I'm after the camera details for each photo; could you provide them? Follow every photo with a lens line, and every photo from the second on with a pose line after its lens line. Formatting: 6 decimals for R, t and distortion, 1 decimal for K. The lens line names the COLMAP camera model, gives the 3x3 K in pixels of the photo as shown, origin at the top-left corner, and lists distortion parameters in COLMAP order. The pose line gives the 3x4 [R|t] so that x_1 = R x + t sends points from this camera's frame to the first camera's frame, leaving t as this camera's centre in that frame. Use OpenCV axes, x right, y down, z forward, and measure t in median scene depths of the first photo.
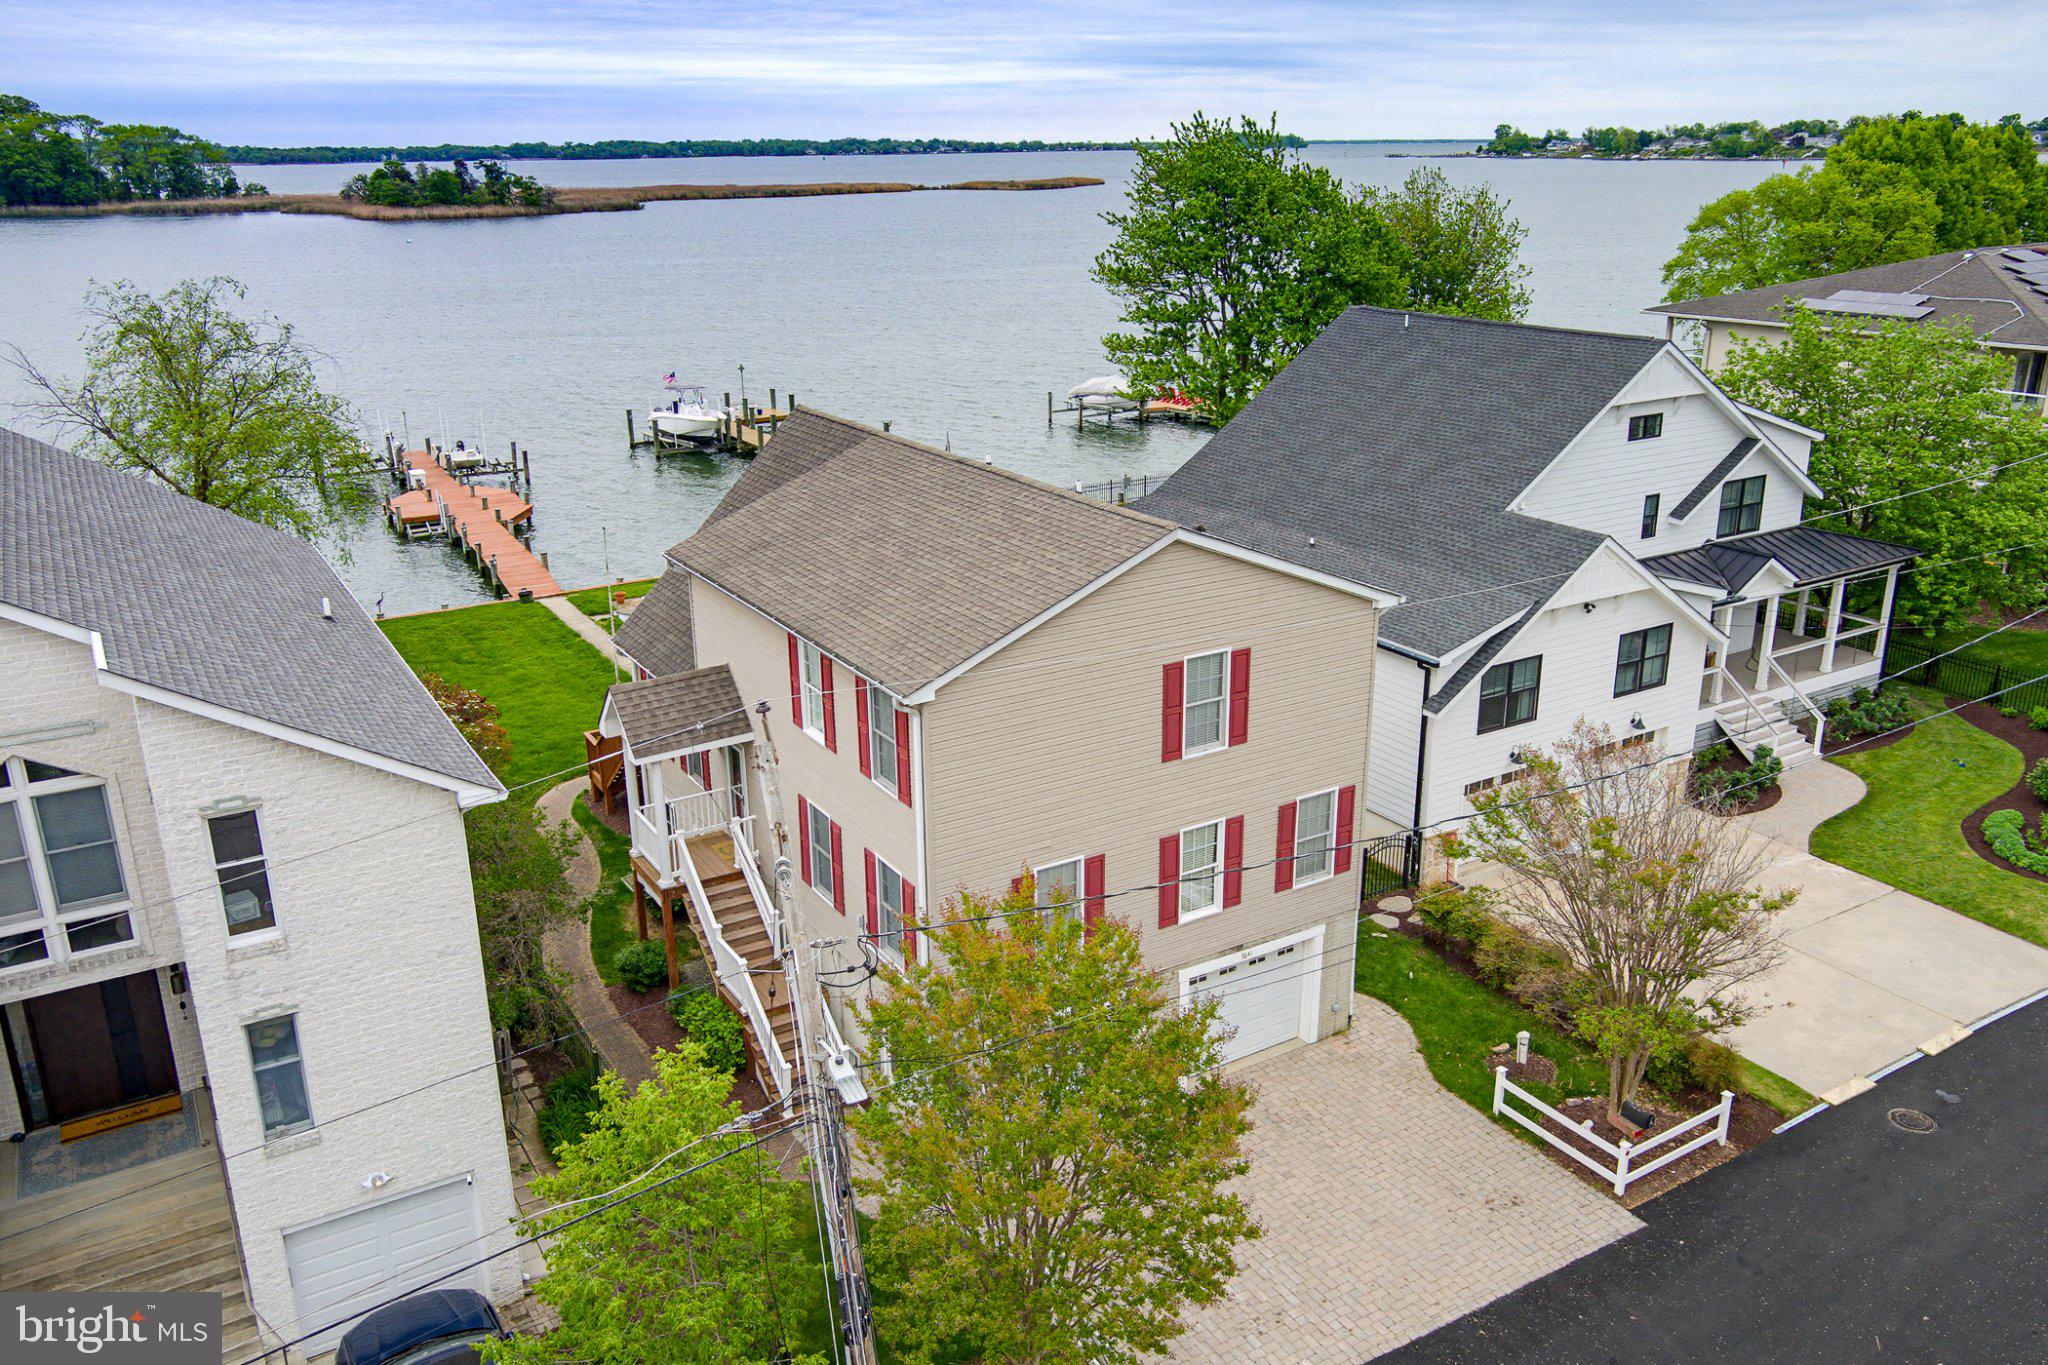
lens RADIAL K [[1608.1, 0, 1014.5], [0, 1608.1, 654.7], [0, 0, 1]] dist [-0.066657, 0.131338]
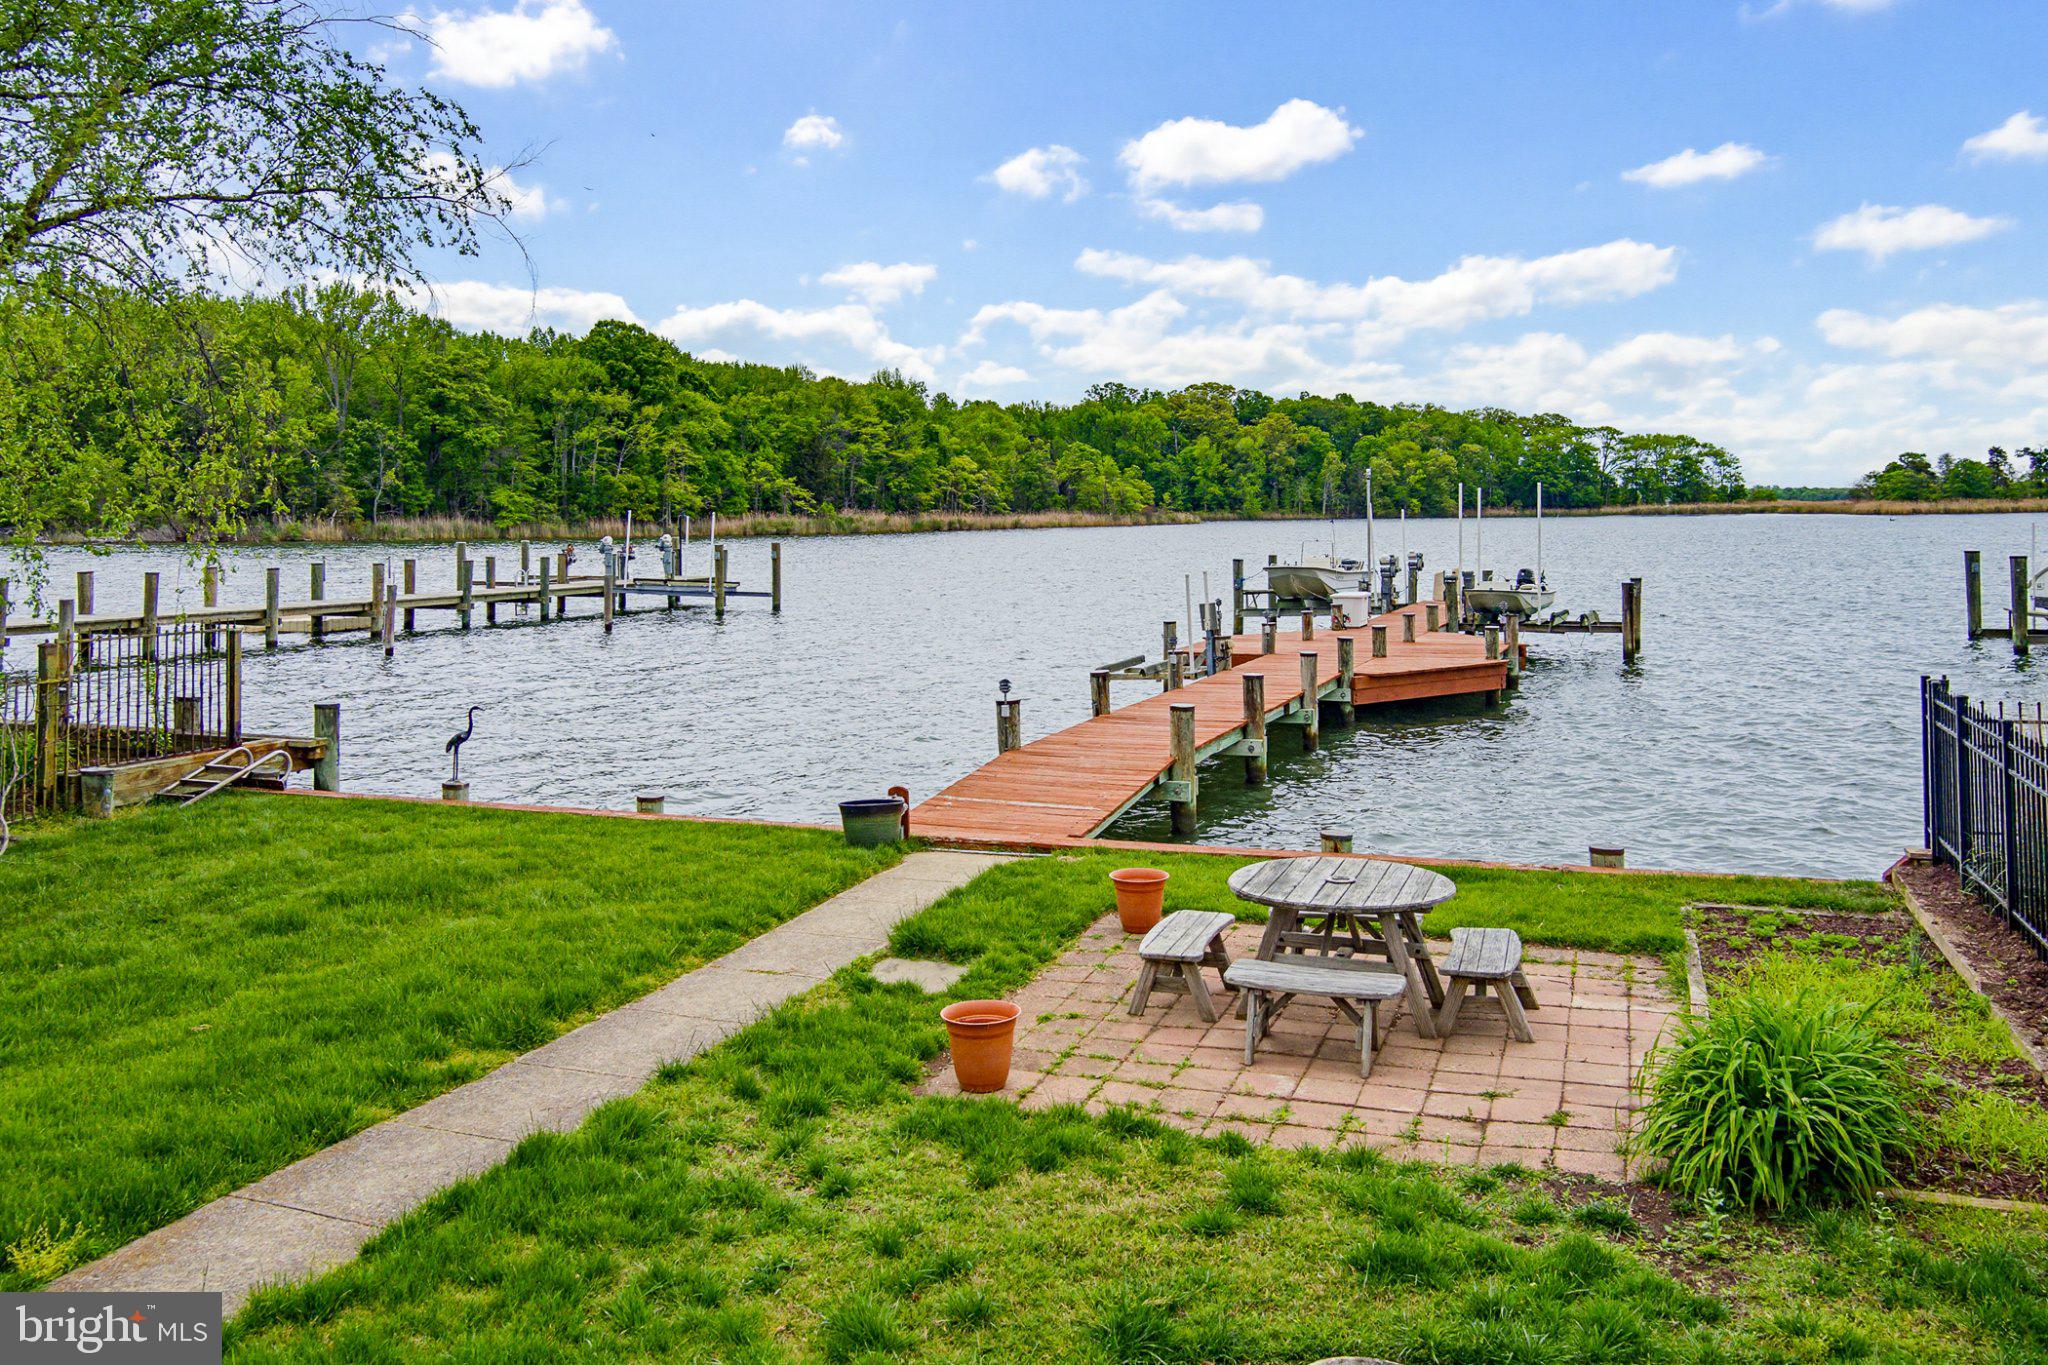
lens RADIAL K [[1658.2, 0, 983.6], [0, 1658.2, 468.3], [0, 0, 1]] dist [-0.028237, -0.001372]
pose [[0.626538, -0.012408, -0.779292, -0.018022], [-0.236024, 0.949903, -0.204883, -0.005534], [0.742794, 0.312299, 0.592222, 0.123544]]
